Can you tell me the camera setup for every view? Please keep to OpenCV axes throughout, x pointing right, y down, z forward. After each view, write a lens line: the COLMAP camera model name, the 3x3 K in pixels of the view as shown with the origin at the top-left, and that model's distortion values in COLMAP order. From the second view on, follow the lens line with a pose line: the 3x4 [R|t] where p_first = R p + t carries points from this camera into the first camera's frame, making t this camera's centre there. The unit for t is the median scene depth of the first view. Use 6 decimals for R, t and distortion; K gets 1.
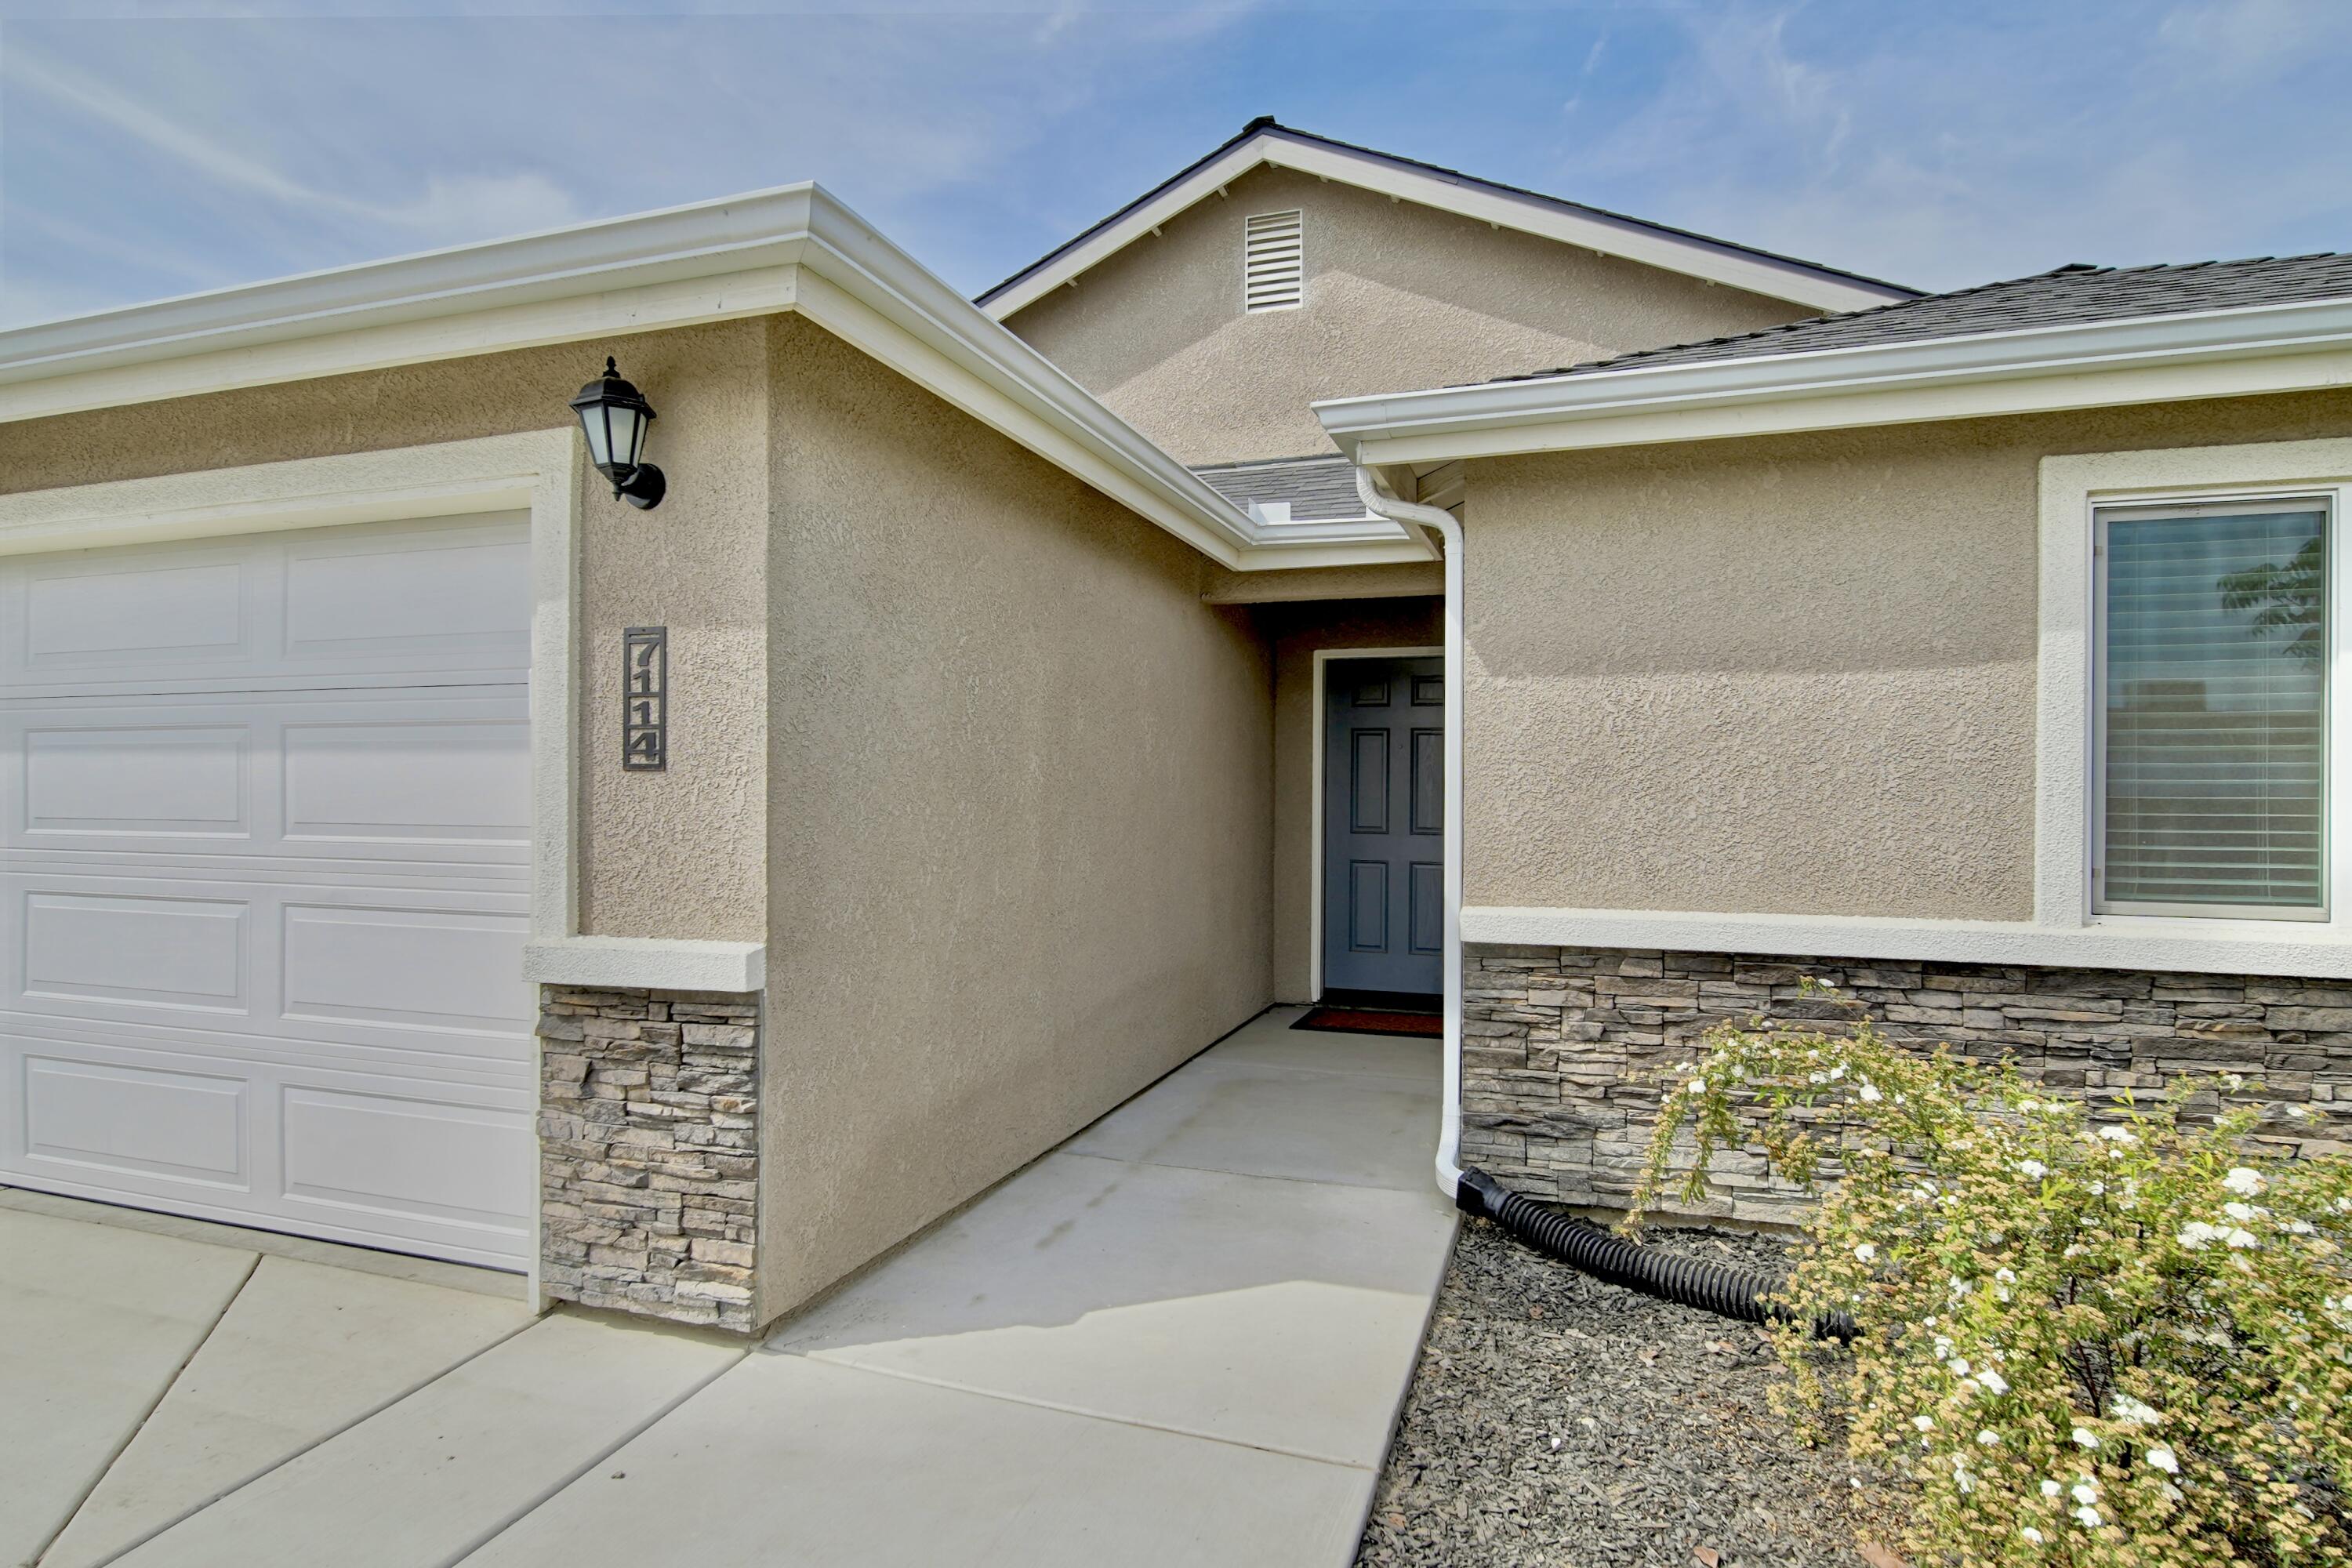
lens RADIAL K [[1274.5, 0, 1167.5], [0, 1274.5, 788.1], [0, 0, 1]] dist [0.002191, -0.000344]
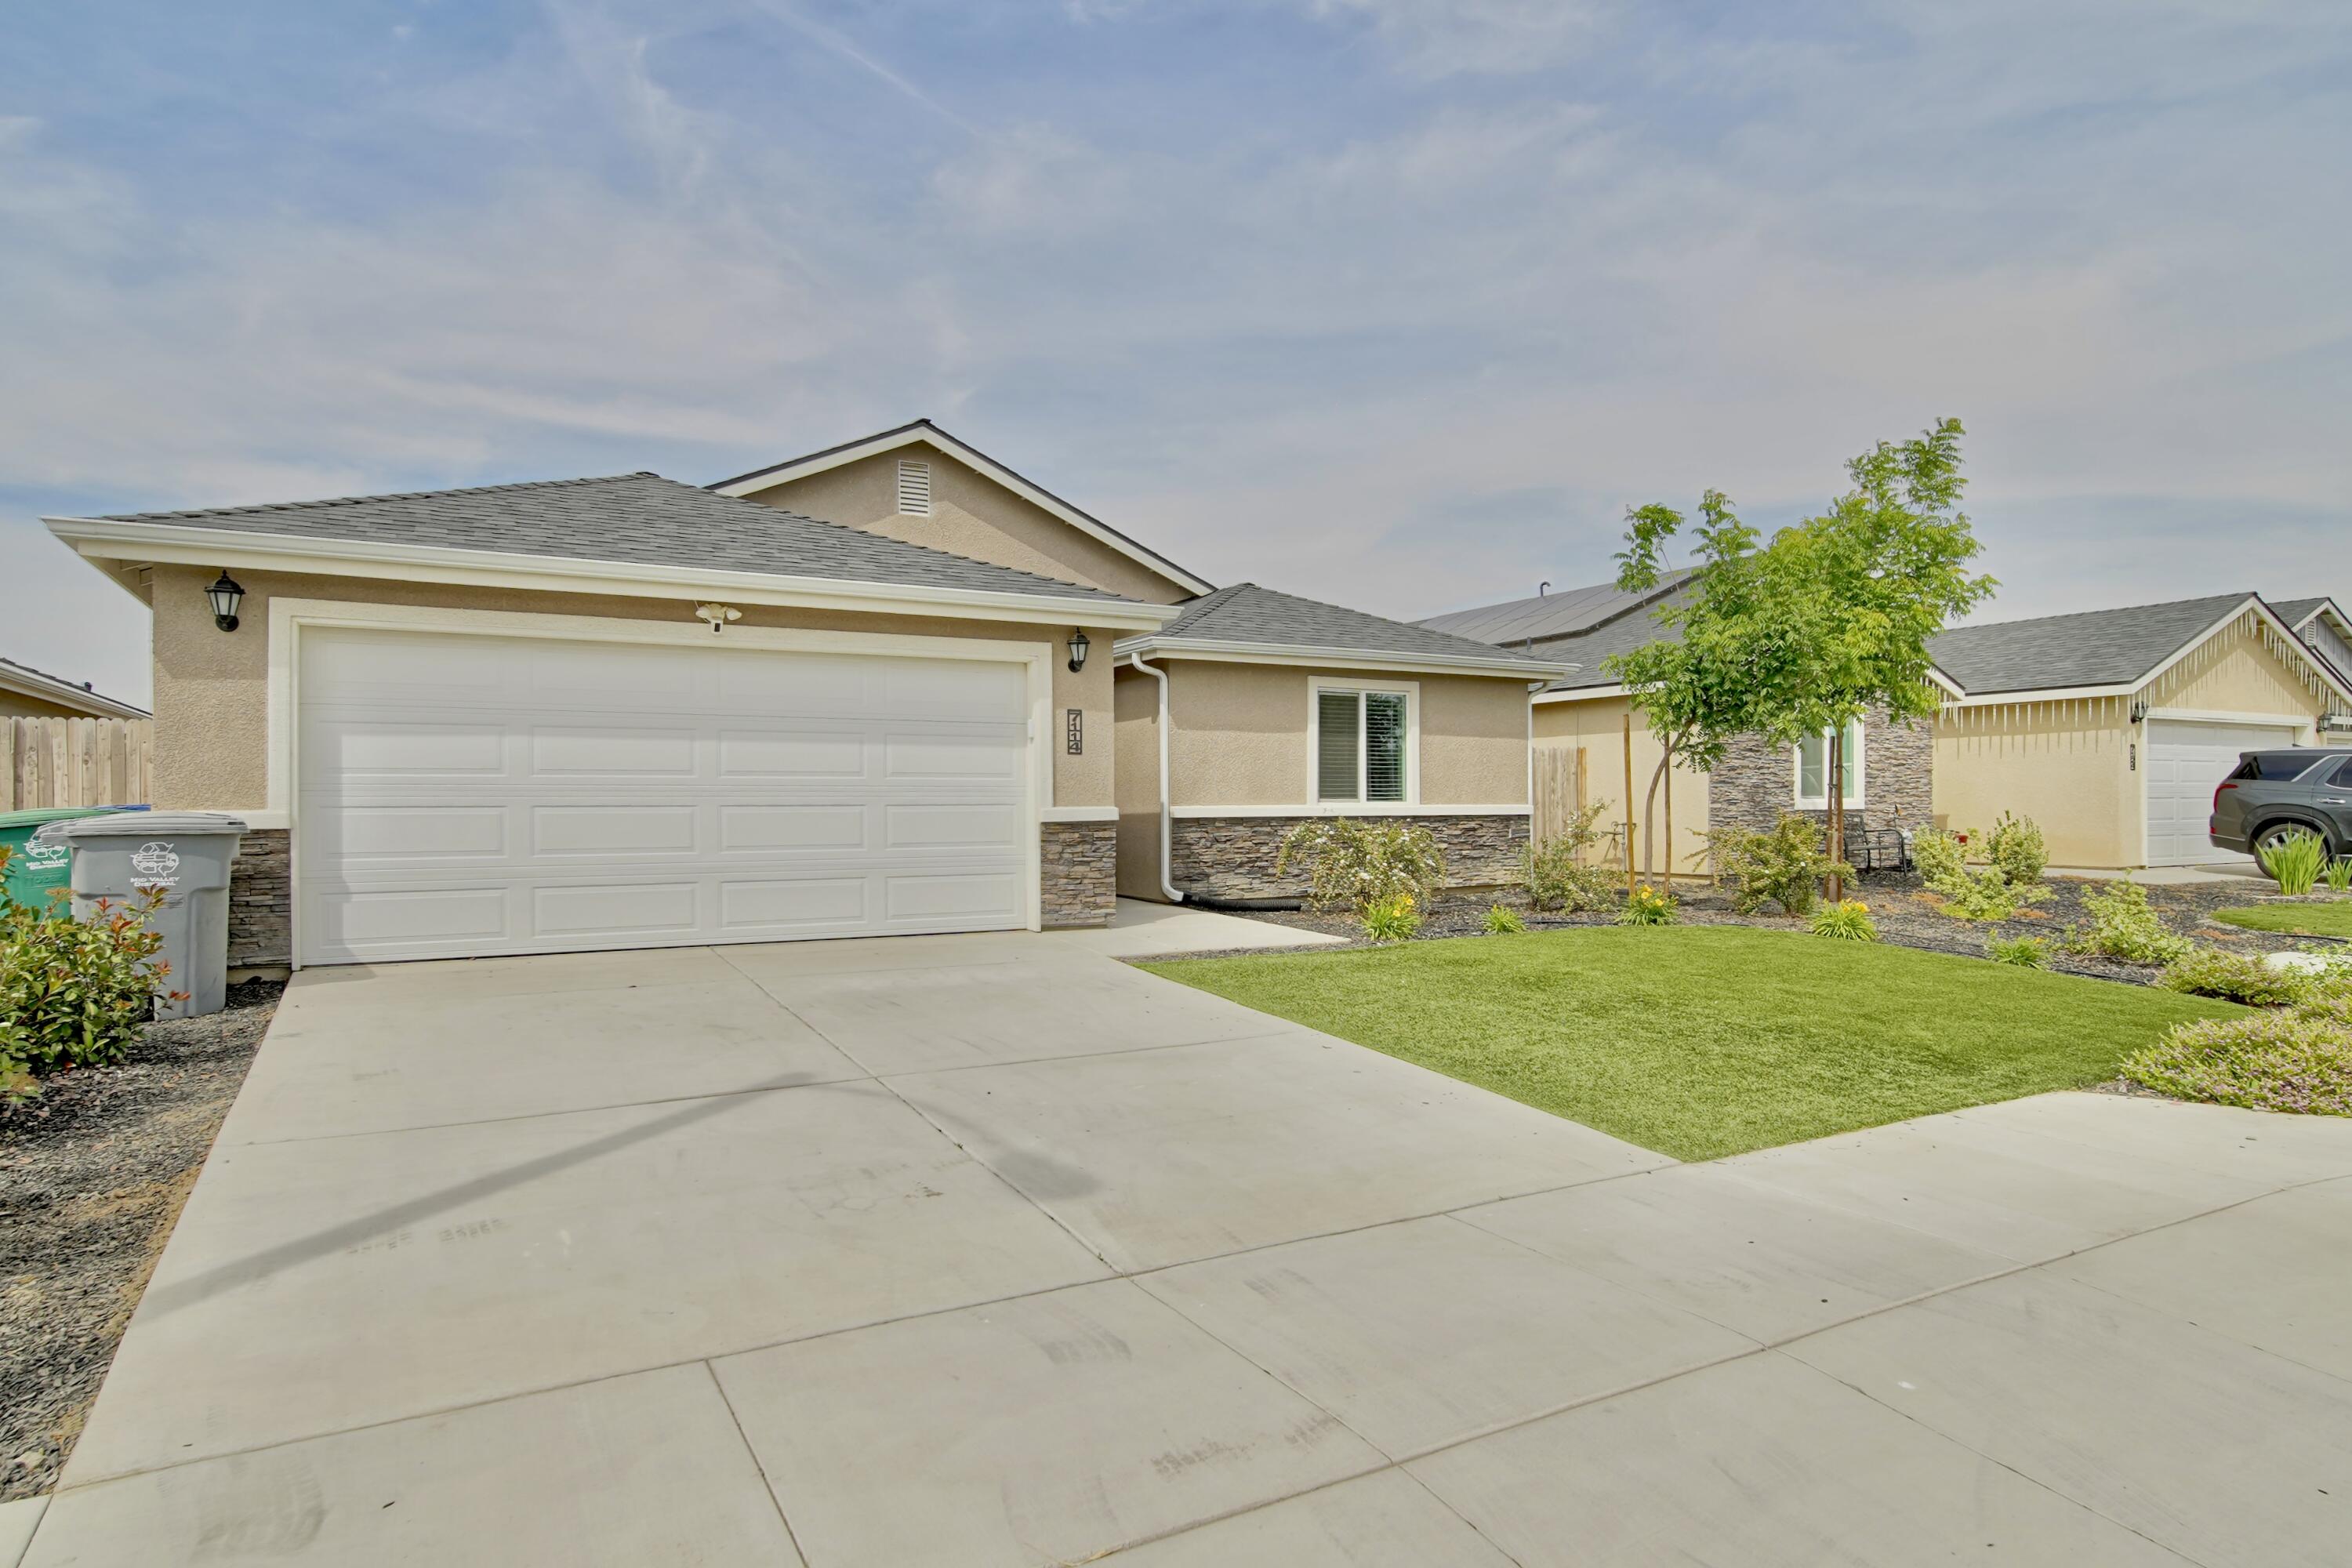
lens RADIAL K [[1327.6, 0, 1165.9], [0, 1327.6, 856.4], [0, 0, 1]] dist [0.000464, -0.000223]
pose [[0.669169, -0.035778, 0.742249, -2.333856], [0.006732, 0.999091, 0.042090, 0.087988], [-0.743080, -0.023168, 0.668801, -1.192767]]
